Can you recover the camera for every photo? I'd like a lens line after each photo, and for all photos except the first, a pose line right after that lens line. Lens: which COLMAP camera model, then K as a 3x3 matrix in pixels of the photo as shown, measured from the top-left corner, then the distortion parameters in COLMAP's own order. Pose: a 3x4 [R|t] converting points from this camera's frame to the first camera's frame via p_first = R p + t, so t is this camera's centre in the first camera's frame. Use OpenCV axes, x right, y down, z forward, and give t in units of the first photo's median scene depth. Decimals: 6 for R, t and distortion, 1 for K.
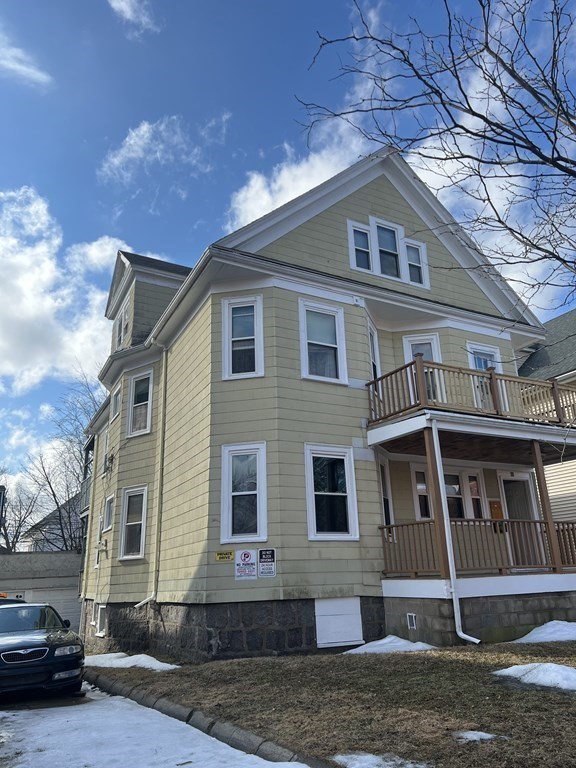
lens RADIAL K [[571.8, 0, 291.8], [0, 571.8, 387.9], [0, 0, 1]] dist [0.064152, -0.070815]
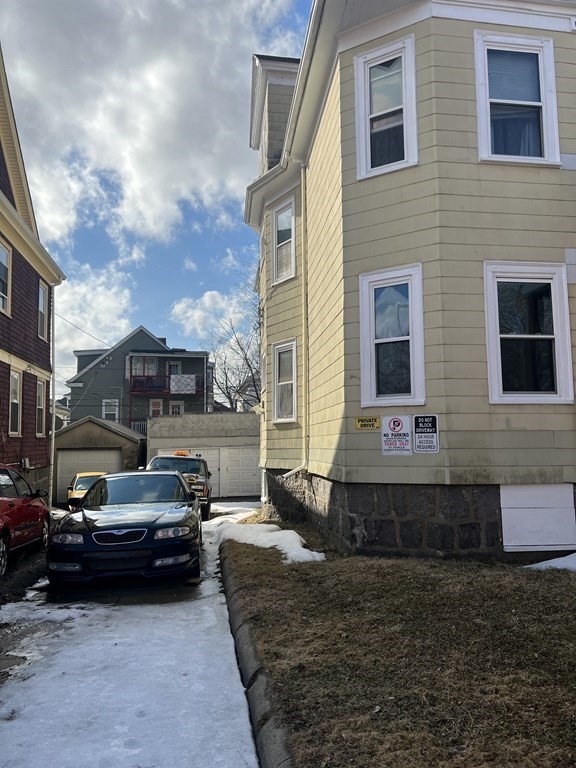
lens RADIAL K [[571.8, 0, 295.0], [0, 571.8, 380.1], [0, 0, 1]] dist [0.064152, -0.070815]
pose [[0.939090, -0.012693, -0.343438, 0.041541], [0.087619, 0.975137, 0.203543, 0.070189], [0.332315, -0.221237, 0.916854, 0.269422]]
